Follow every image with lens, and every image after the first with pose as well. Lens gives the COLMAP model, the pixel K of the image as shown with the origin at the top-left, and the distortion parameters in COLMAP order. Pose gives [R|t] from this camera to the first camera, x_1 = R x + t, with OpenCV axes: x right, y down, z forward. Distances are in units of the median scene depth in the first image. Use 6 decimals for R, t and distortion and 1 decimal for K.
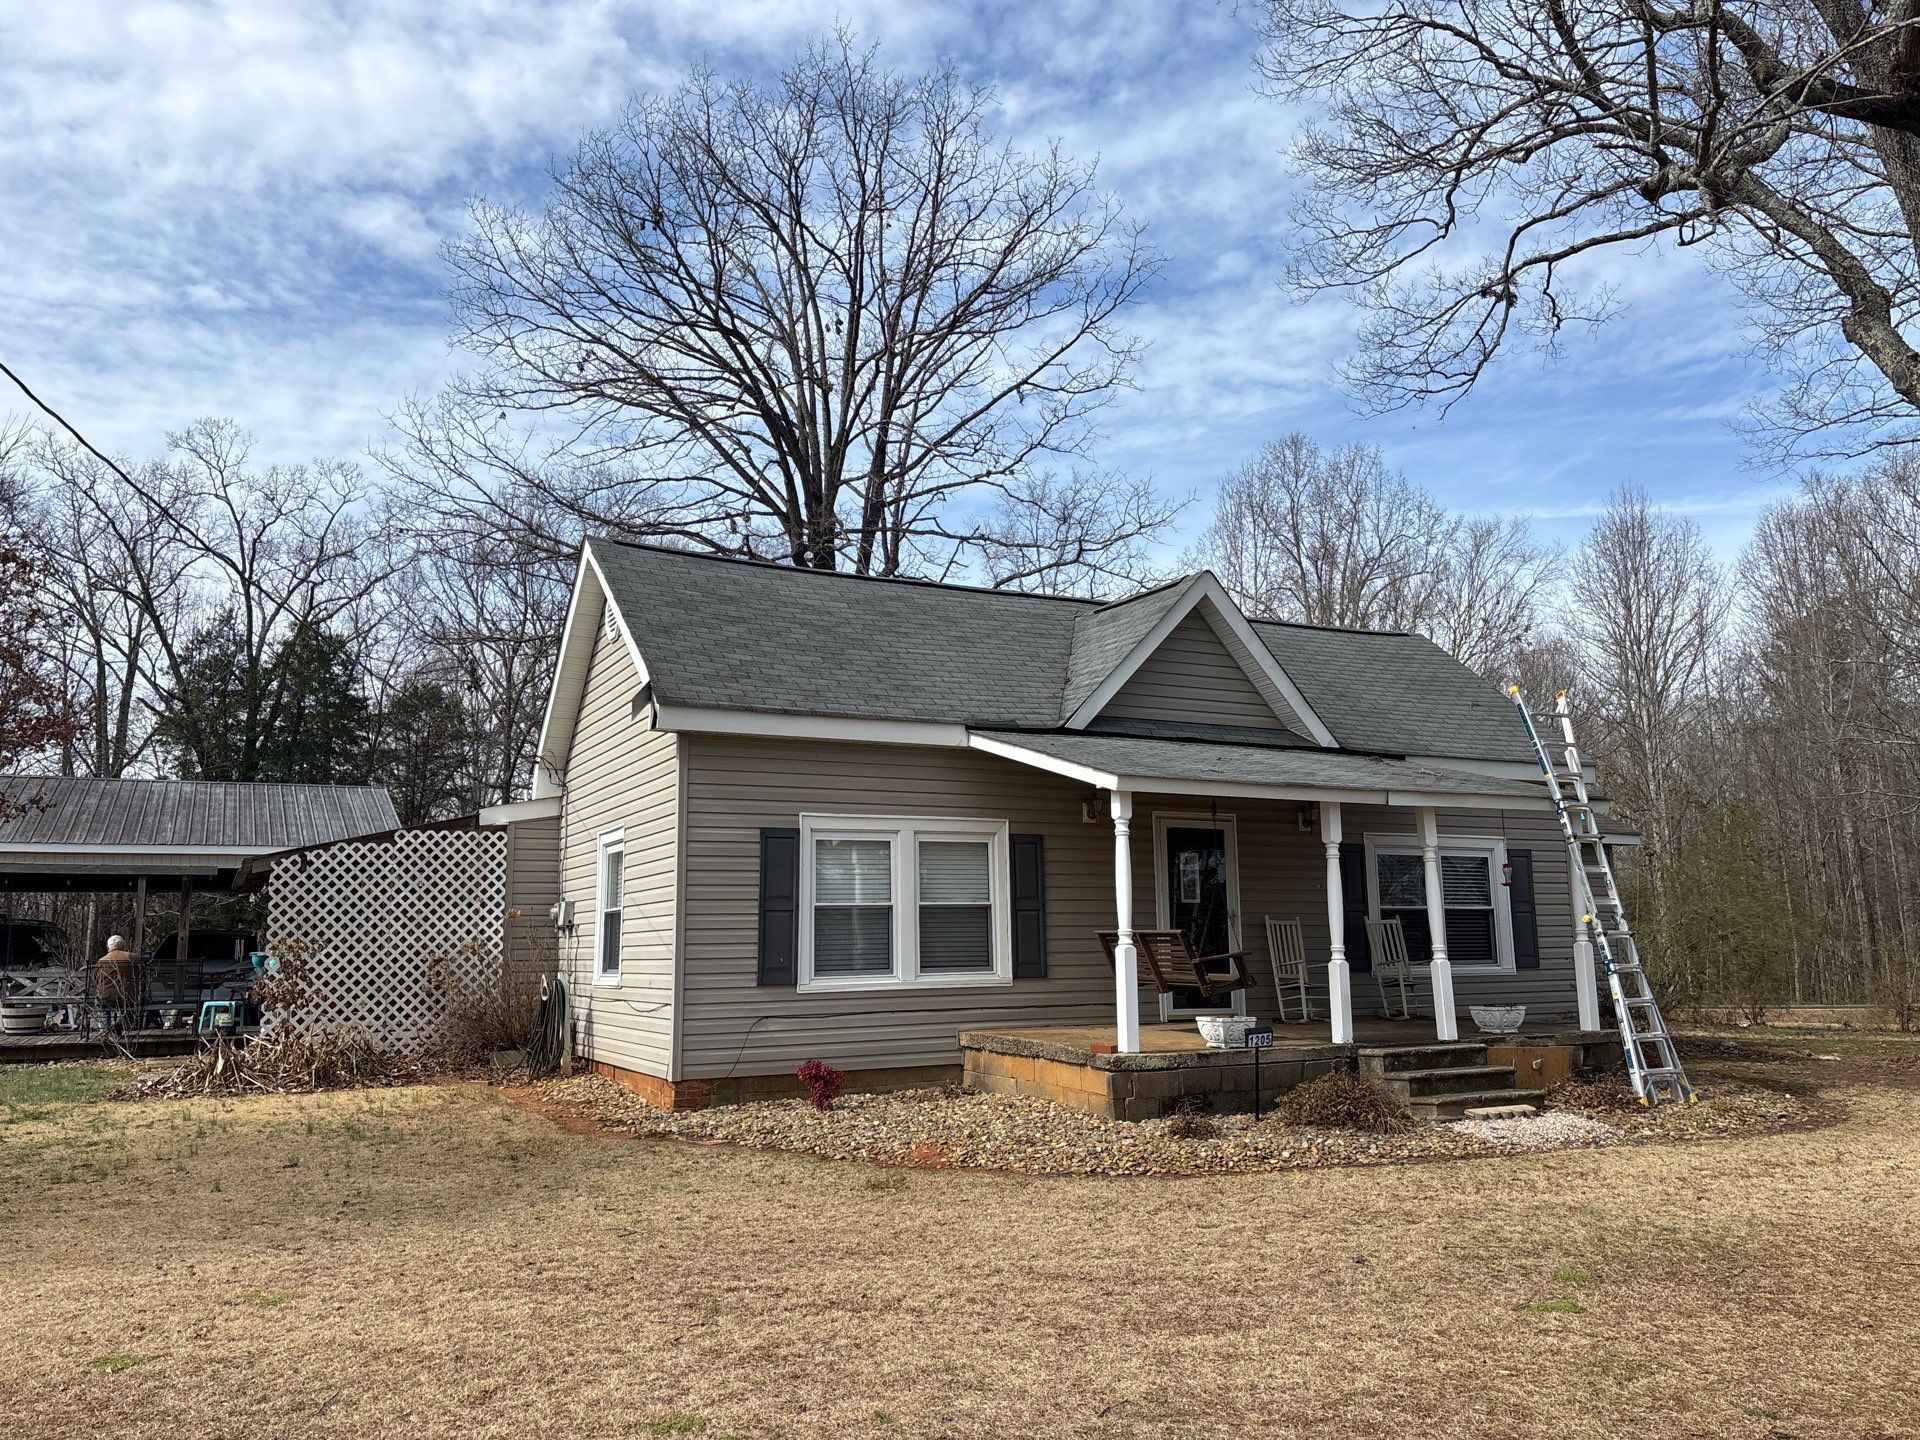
lens RADIAL K [[1414.9, 0, 954.2], [0, 1414.9, 674.9], [0, 0, 1]] dist [-0.006781, -0.003337]
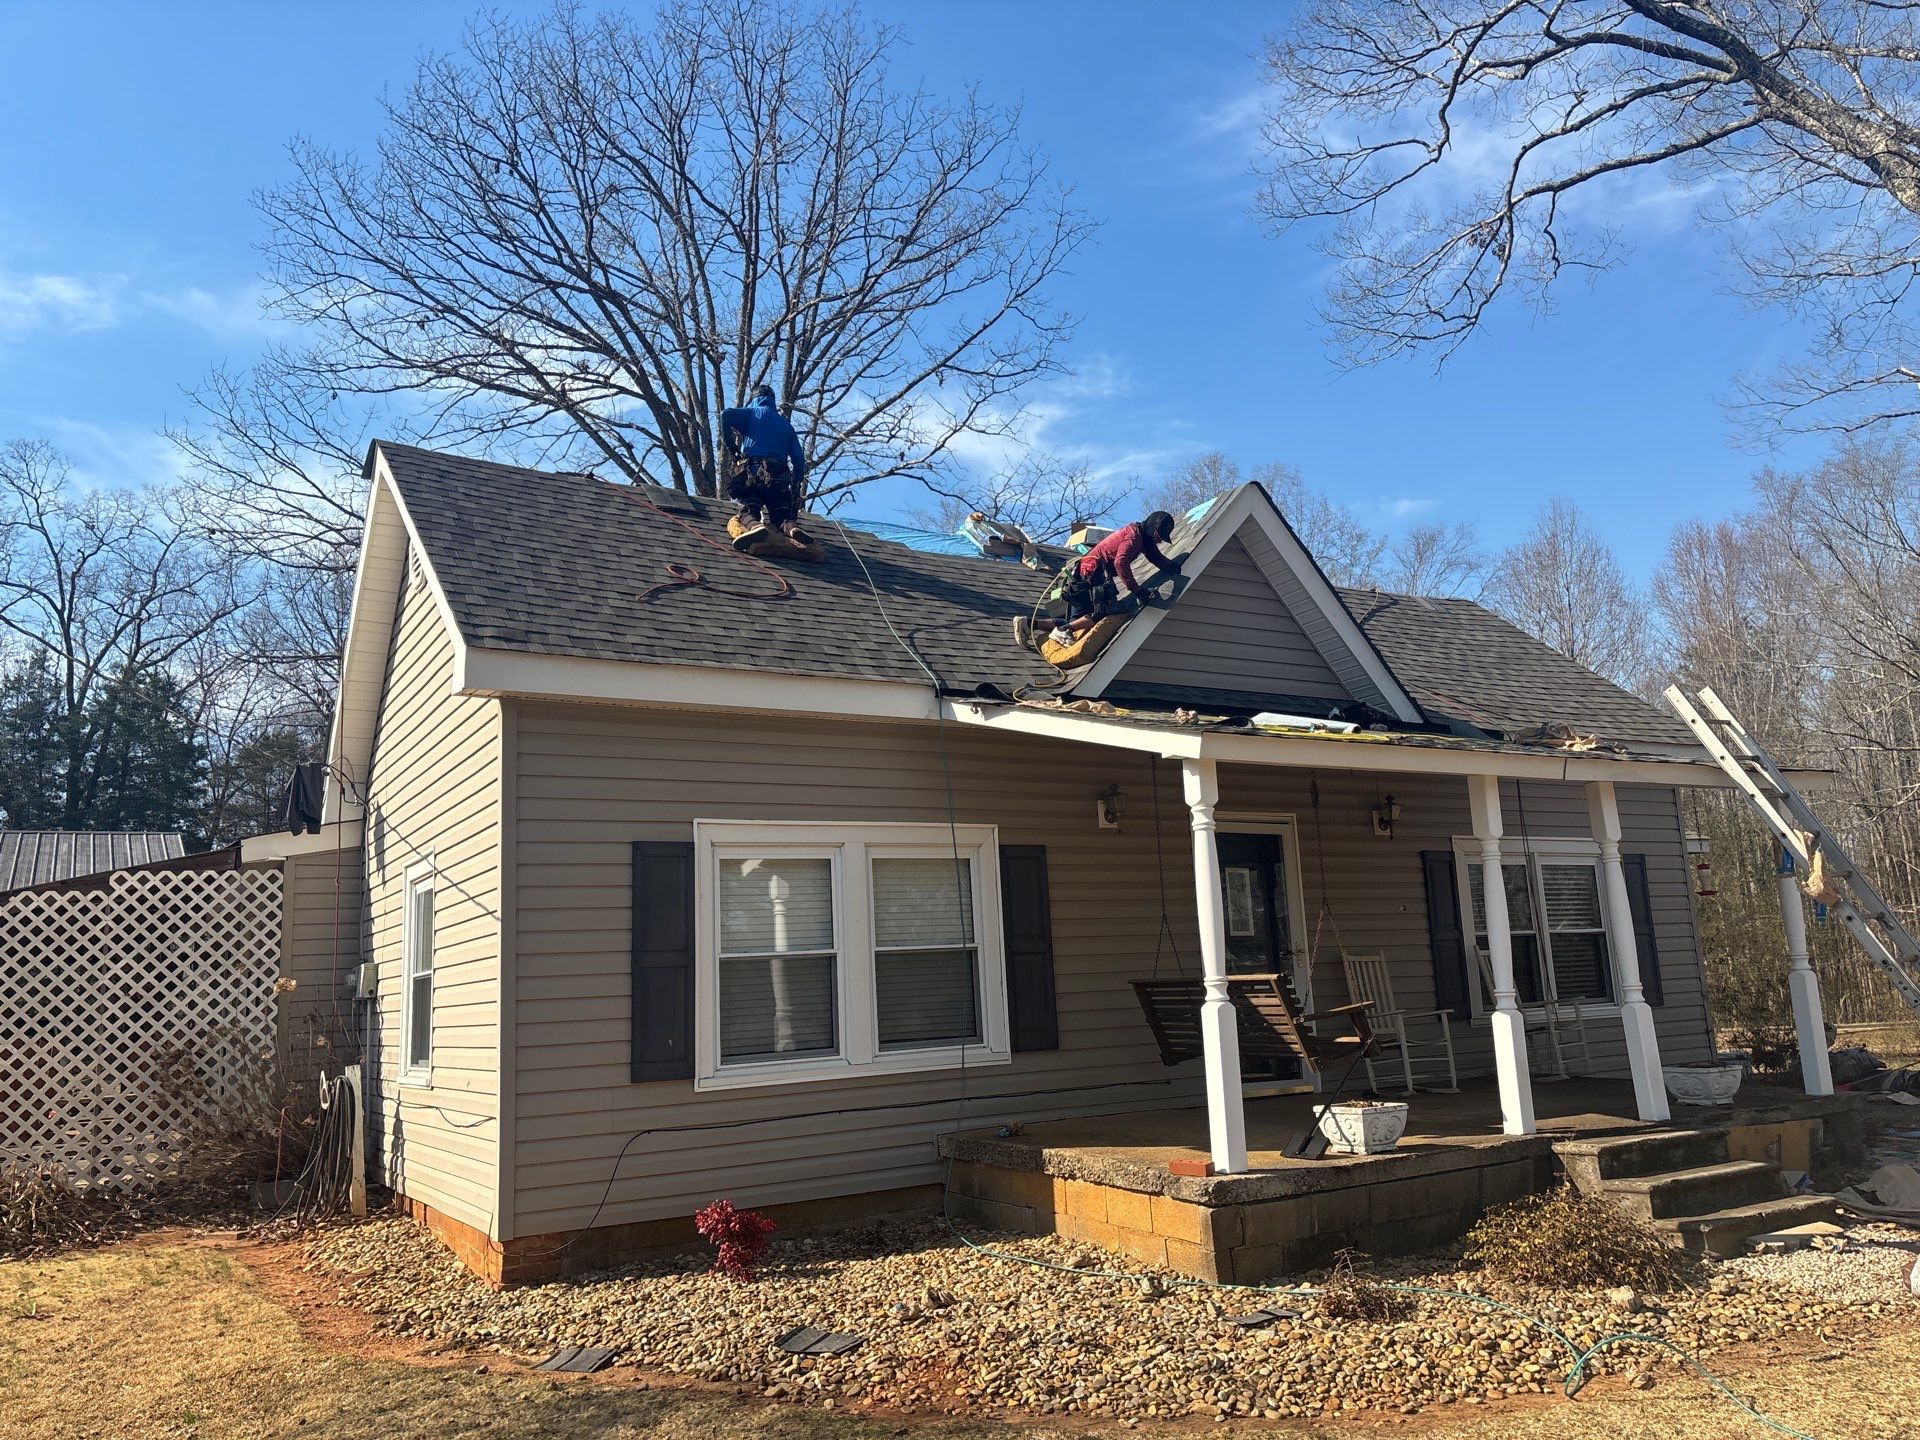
lens RADIAL K [[1408.4, 0, 965.7], [0, 1408.4, 720.5], [0, 0, 1]] dist [-0.029907, 0.047220]
pose [[0.996554, -0.021689, 0.080059, -0.027088], [0.022002, 0.999753, -0.003029, 0.045664], [-0.079974, 0.004780, 0.996786, 0.268589]]
